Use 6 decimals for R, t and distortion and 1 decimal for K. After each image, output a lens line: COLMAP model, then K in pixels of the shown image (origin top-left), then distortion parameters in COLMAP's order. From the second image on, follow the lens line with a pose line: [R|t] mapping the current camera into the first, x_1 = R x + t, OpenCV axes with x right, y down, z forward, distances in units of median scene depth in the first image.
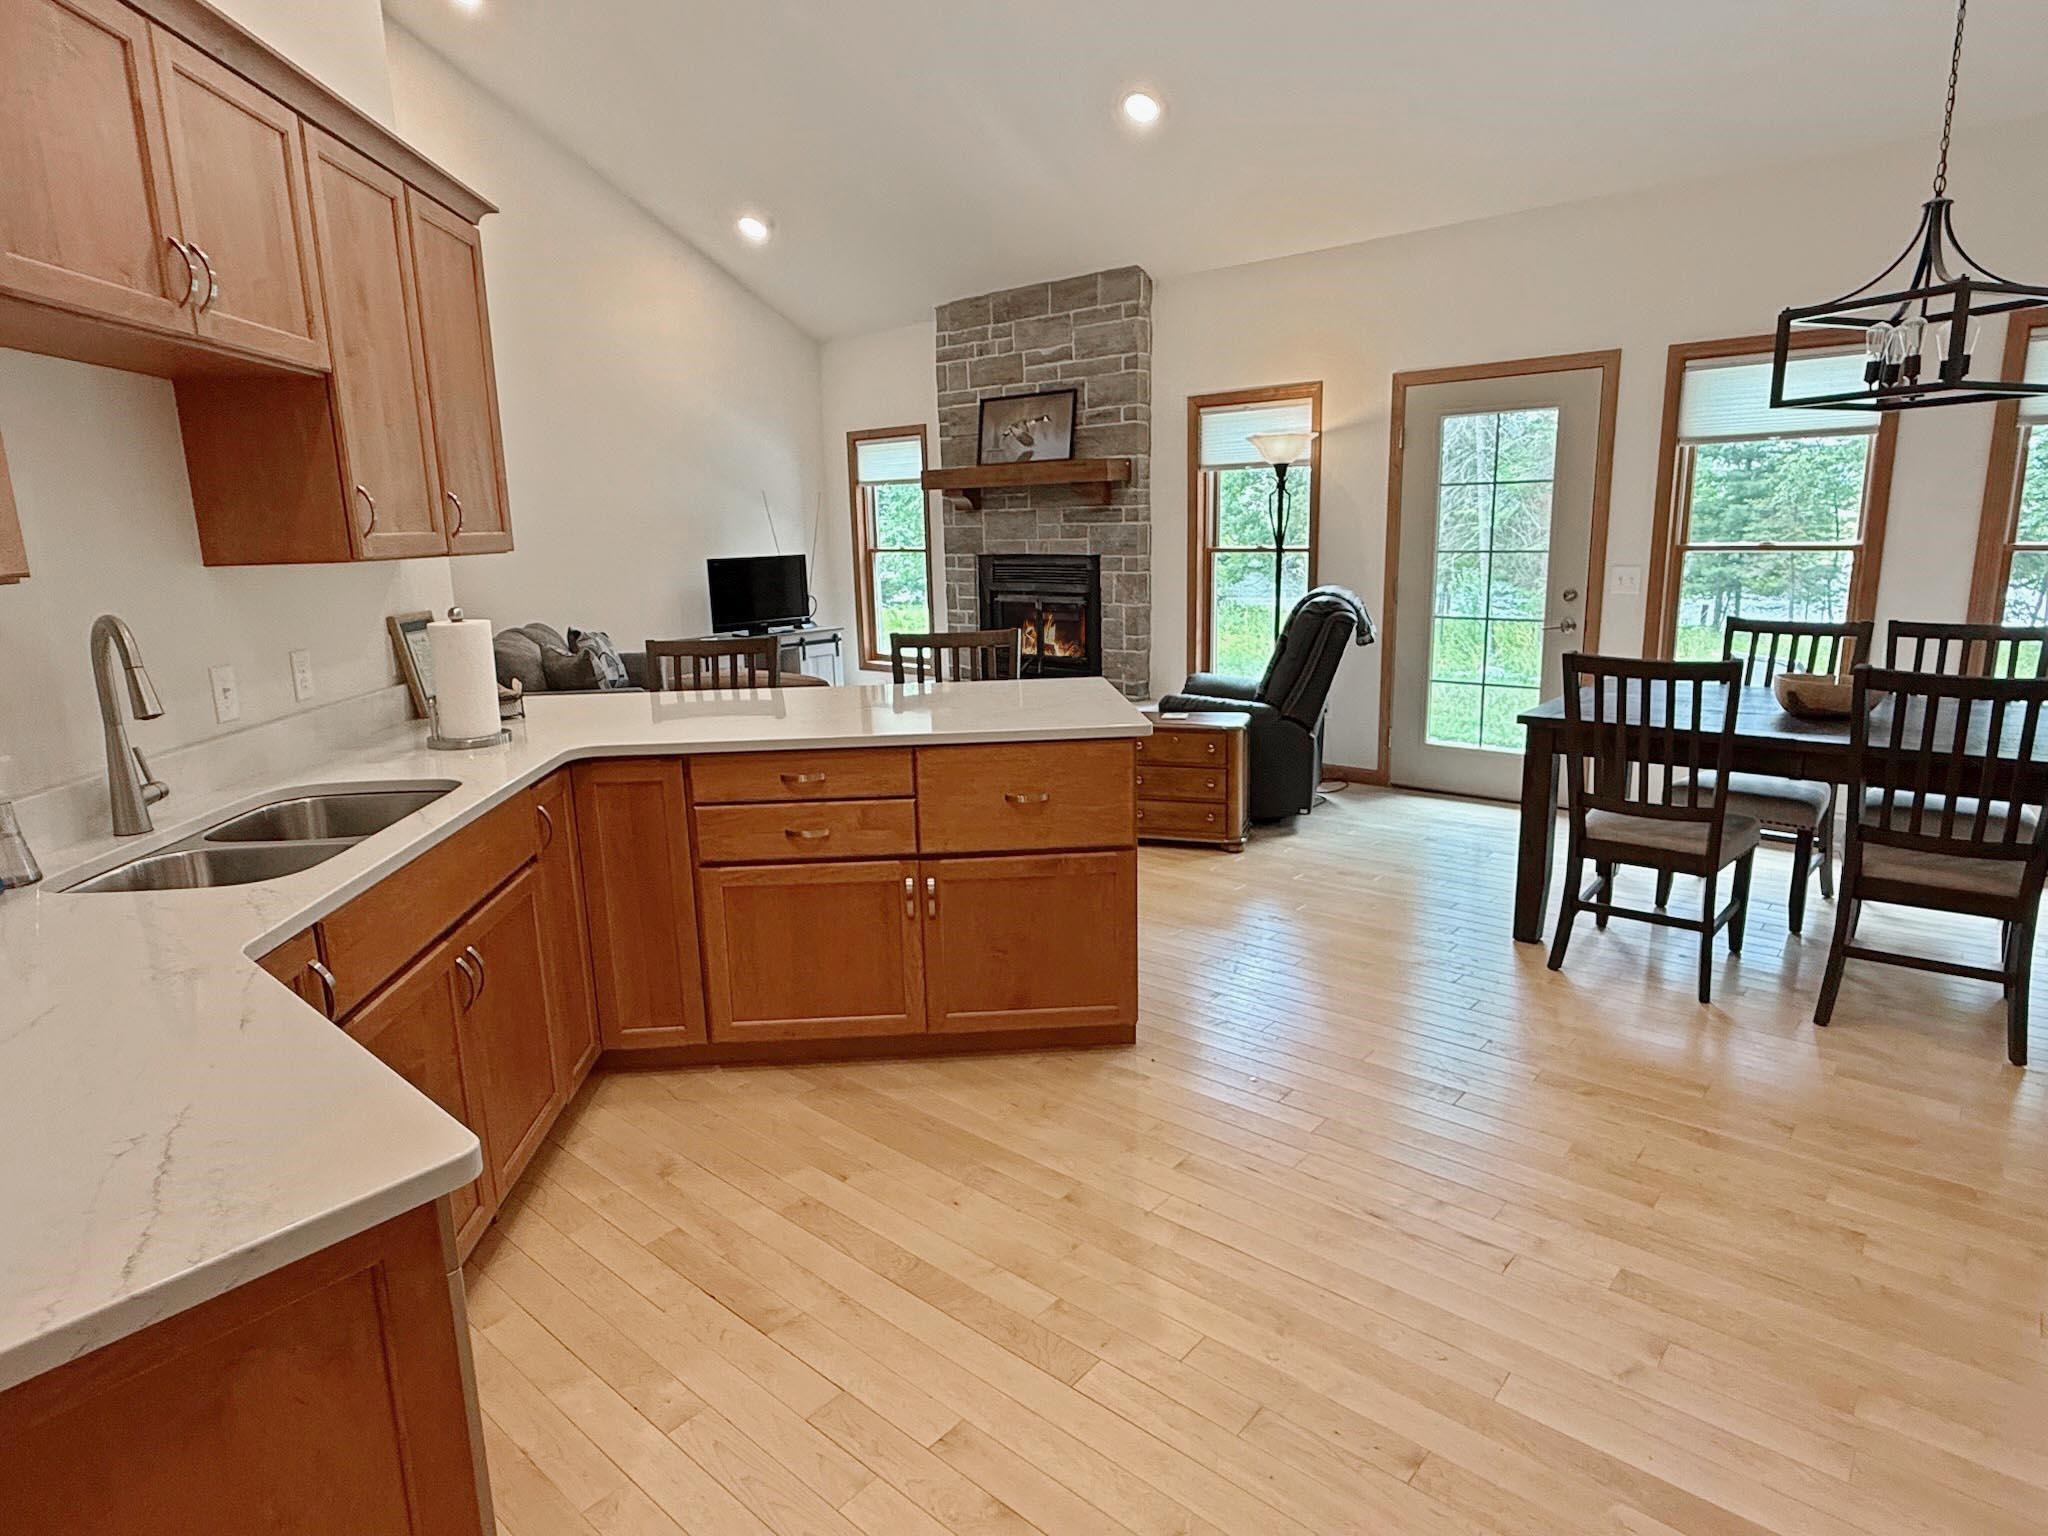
lens RADIAL K [[1158.2, 0, 1019.6], [0, 1158.2, 764.0], [0, 0, 1]] dist [-0.000923, 0.002258]
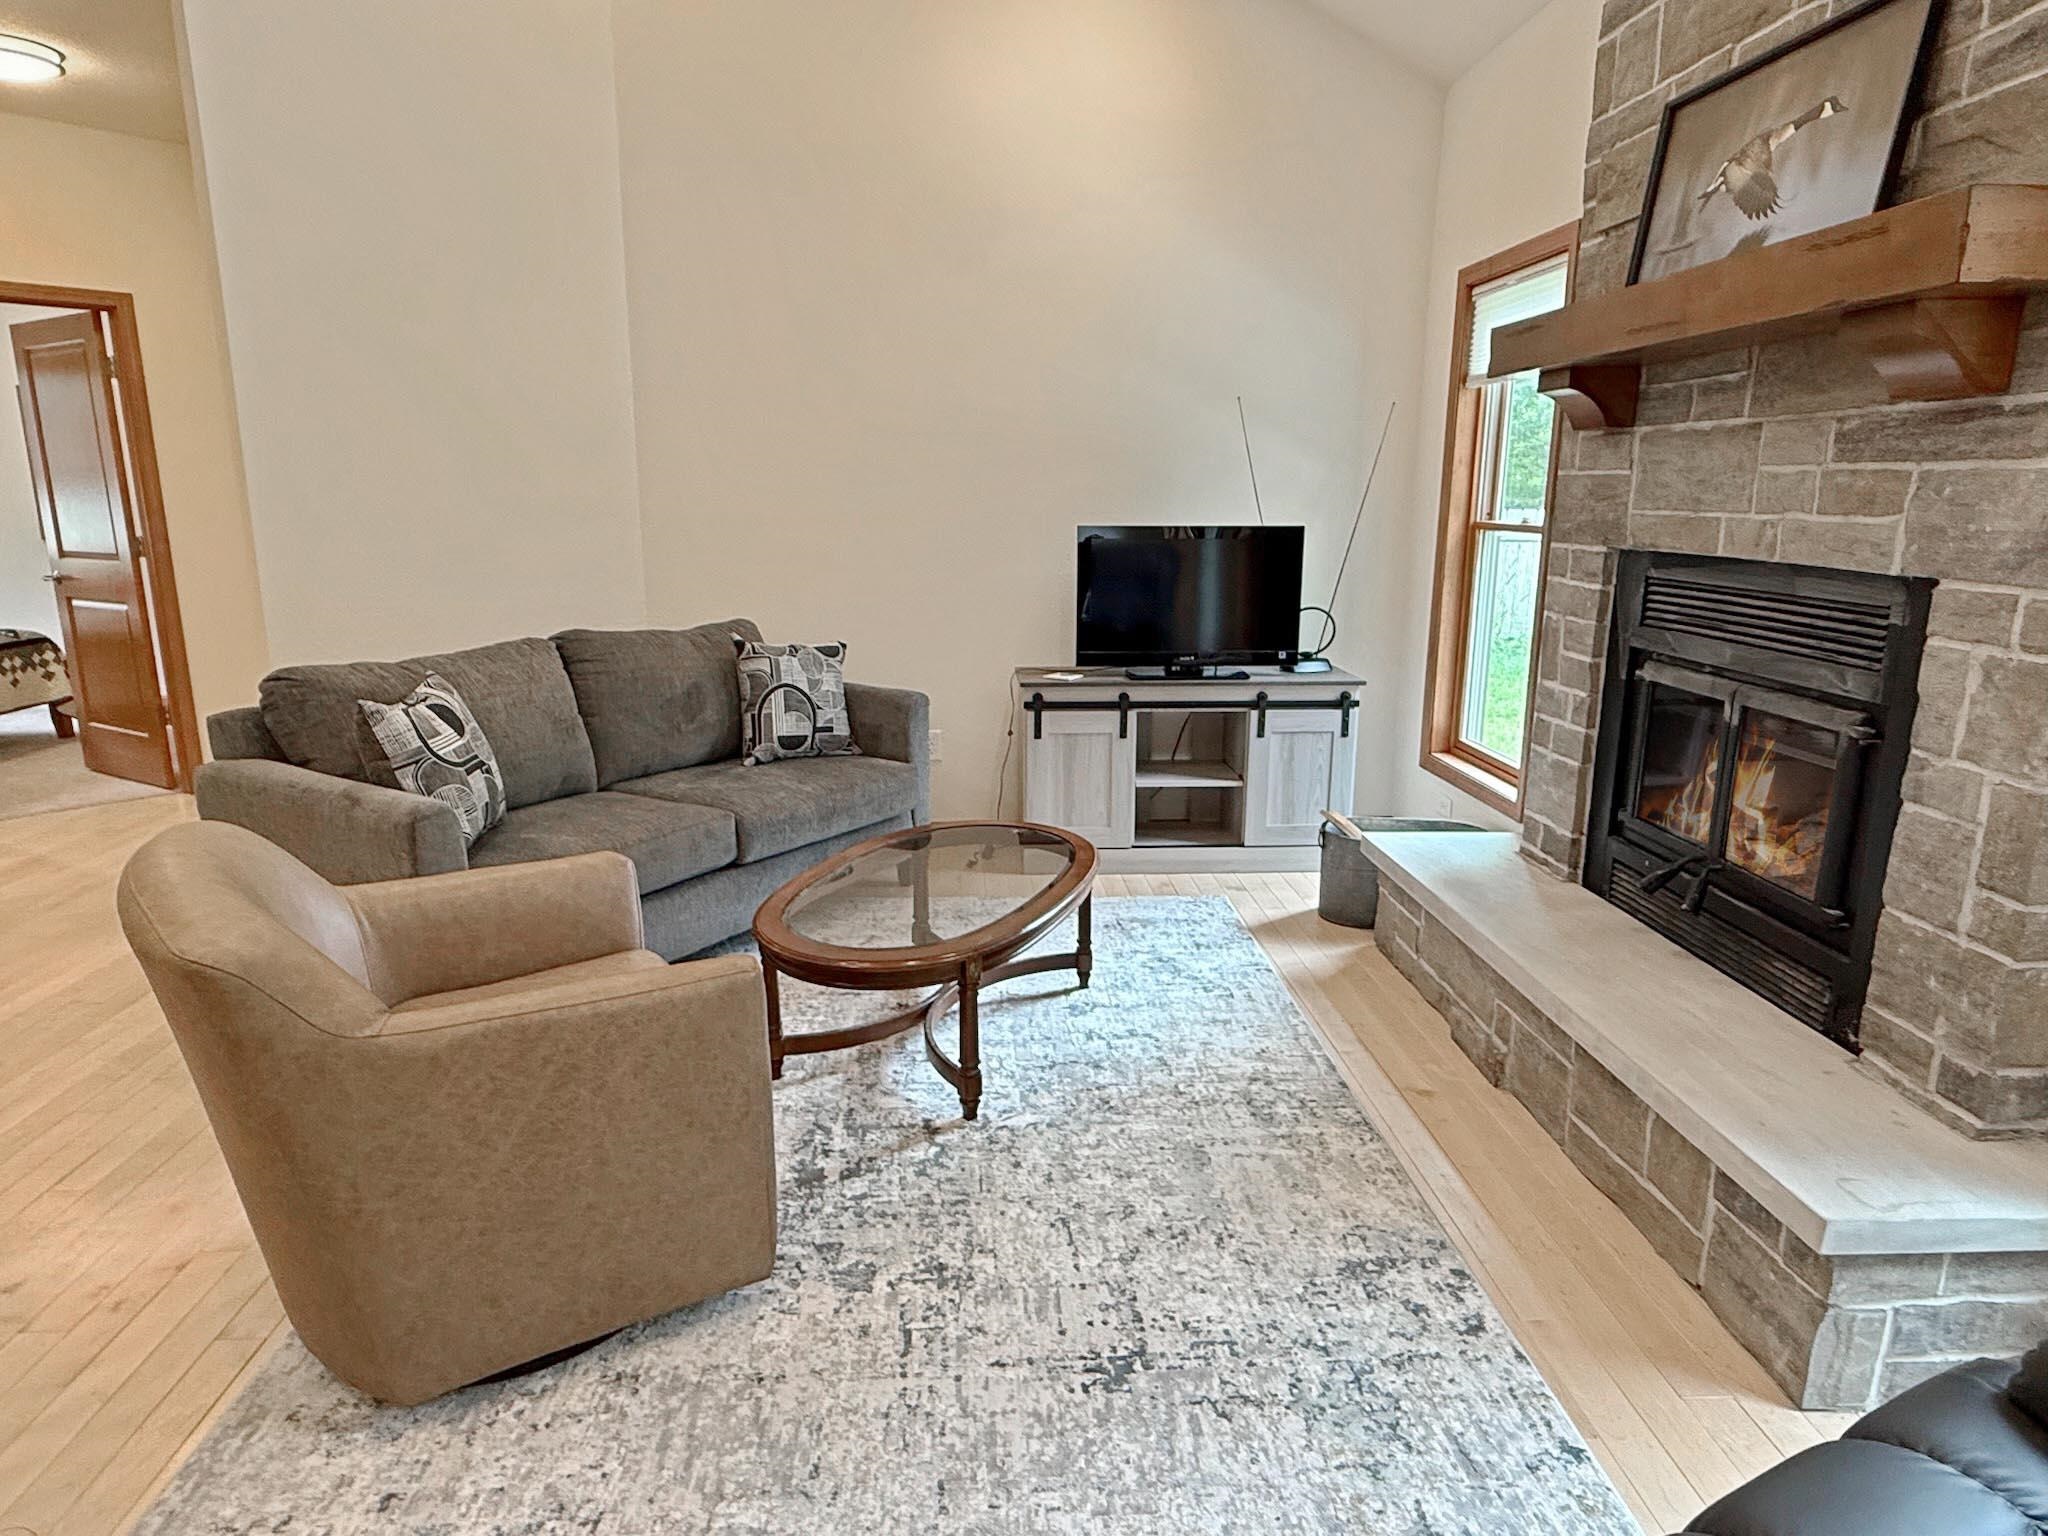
lens RADIAL K [[1224.8, 0, 1012.8], [0, 1224.8, 766.8], [0, 0, 1]] dist [0.001389, 0.000269]
pose [[0.699867, 0.184423, -0.690054, 0.147019], [-0.167594, 0.981522, 0.092343, -0.148514], [0.694333, 0.051021, 0.717843, 0.750658]]
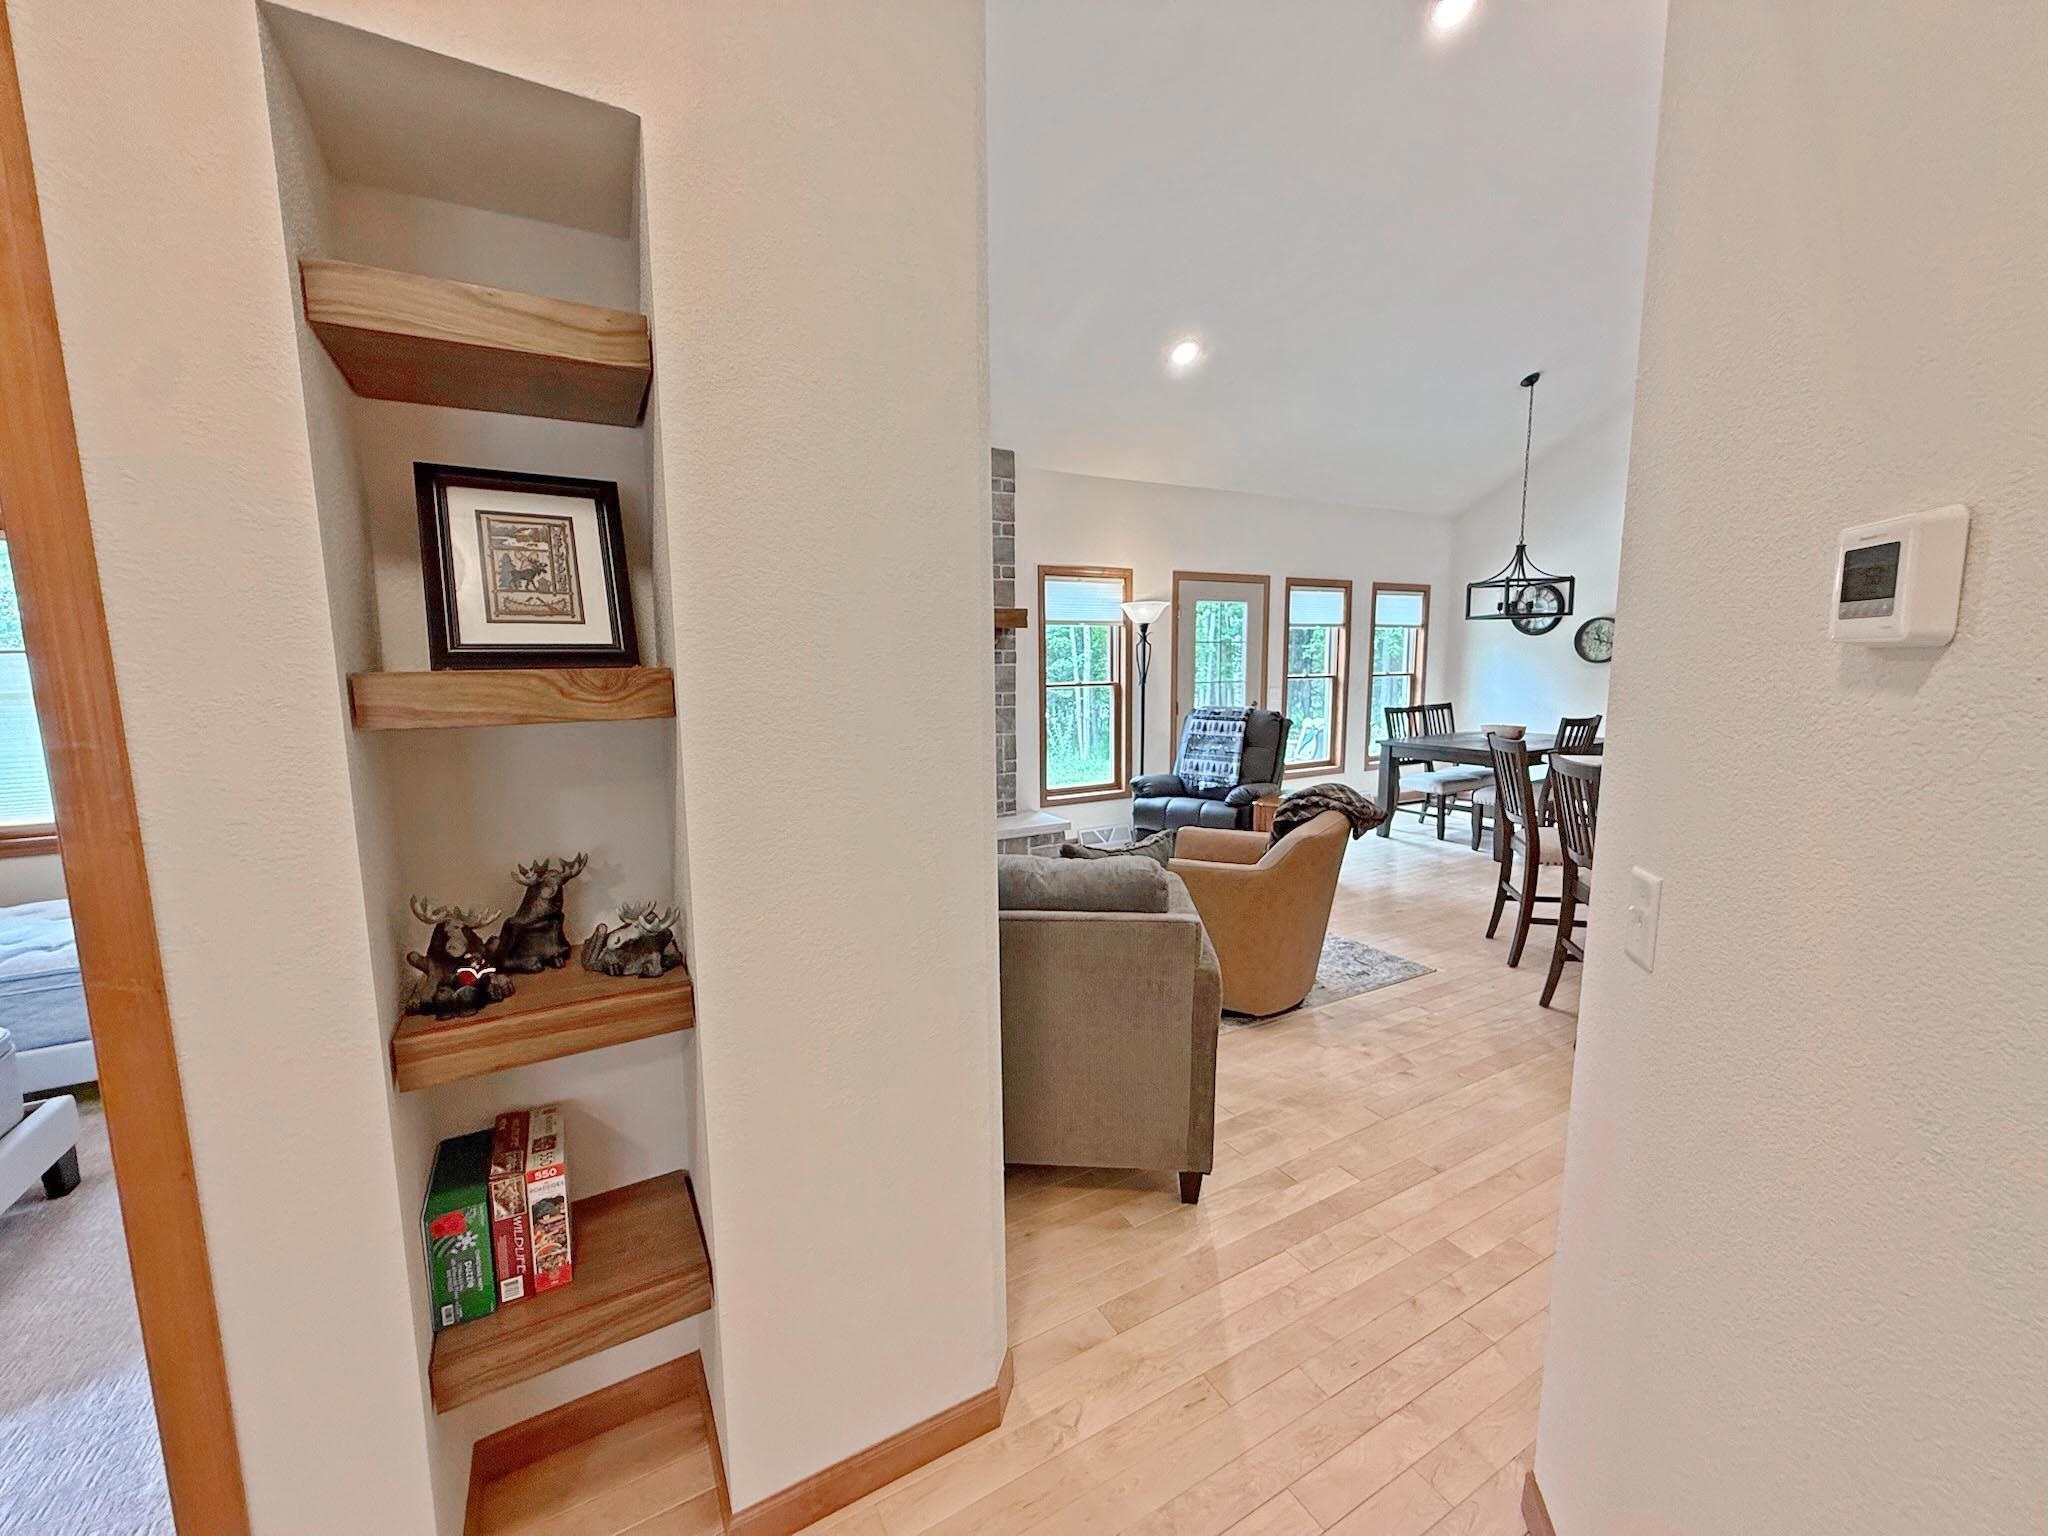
lens RADIAL K [[816.4, 0, 1018.7], [0, 816.4, 765.9], [0, 0, 1]] dist [0.000171, -0.000434]
pose [[0.327506, -0.107559, 0.938707, -0.780394], [0.198348, 0.979188, 0.042996, -0.161479], [-0.923795, 0.172109, 0.342024, 0.830088]]
